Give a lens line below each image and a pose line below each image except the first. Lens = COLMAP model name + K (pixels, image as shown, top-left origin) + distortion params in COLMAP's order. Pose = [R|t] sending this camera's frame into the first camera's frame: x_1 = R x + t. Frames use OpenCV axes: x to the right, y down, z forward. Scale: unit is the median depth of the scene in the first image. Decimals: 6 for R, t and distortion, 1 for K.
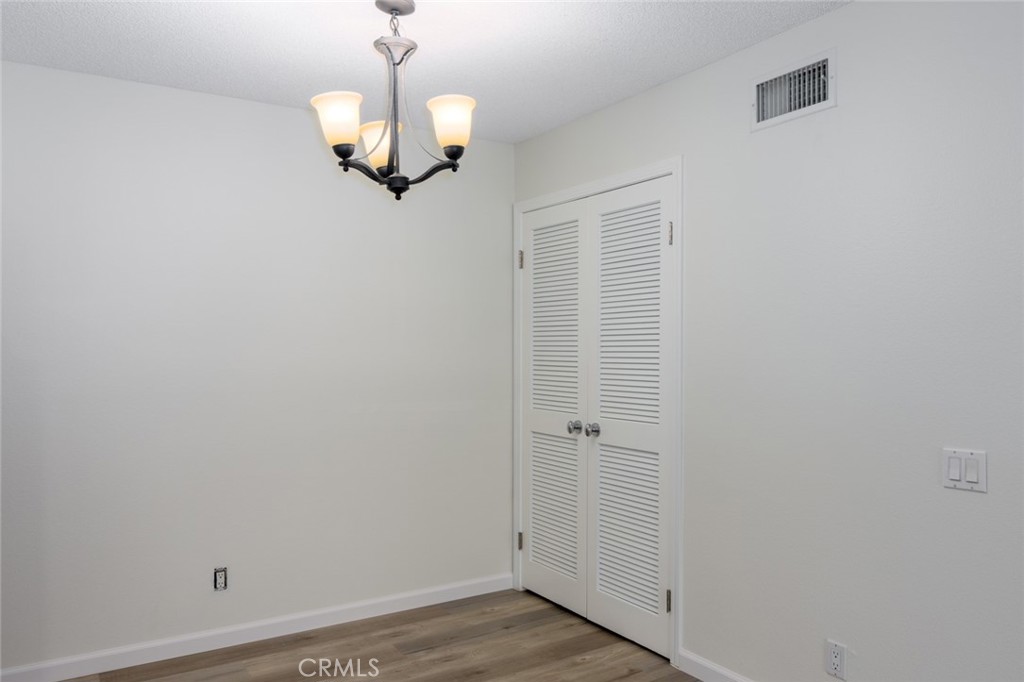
lens RADIAL K [[742.4, 0, 495.5], [0, 742.4, 360.1], [0, 0, 1]] dist [-0.011130, -0.005432]
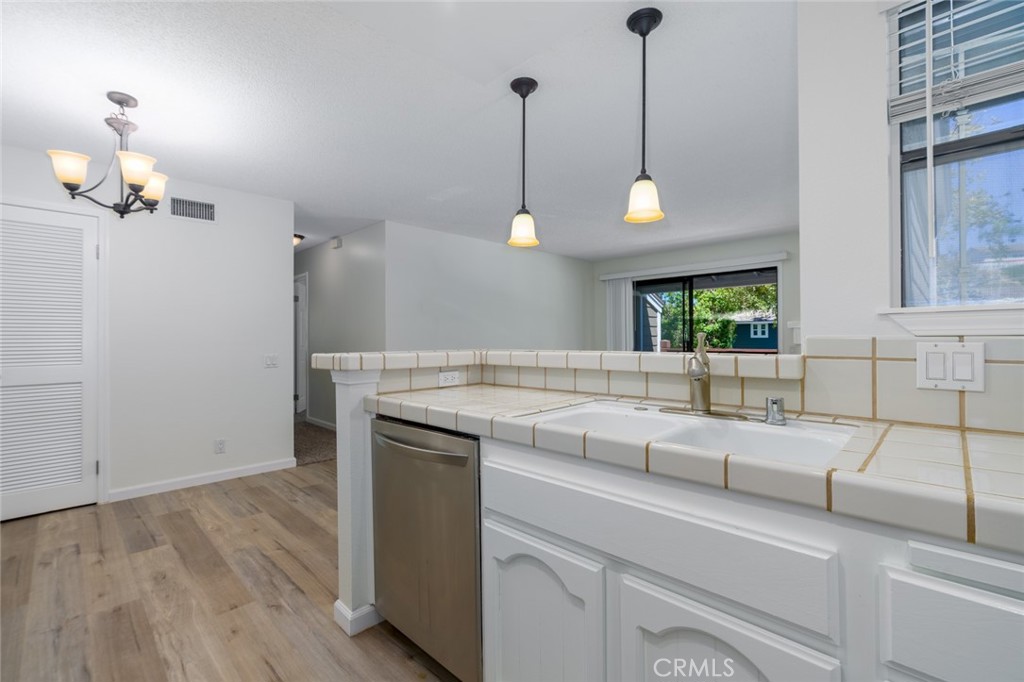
lens RADIAL K [[451.3, 0, 510.6], [0, 451.3, 338.1], [0, 0, 1]] dist [-0.015252, 0.004662]
pose [[-0.233009, 0.005378, 0.972460, -0.966614], [0.022415, 0.999749, -0.000158, 0.049985], [-0.972216, 0.021761, -0.233071, 0.306953]]
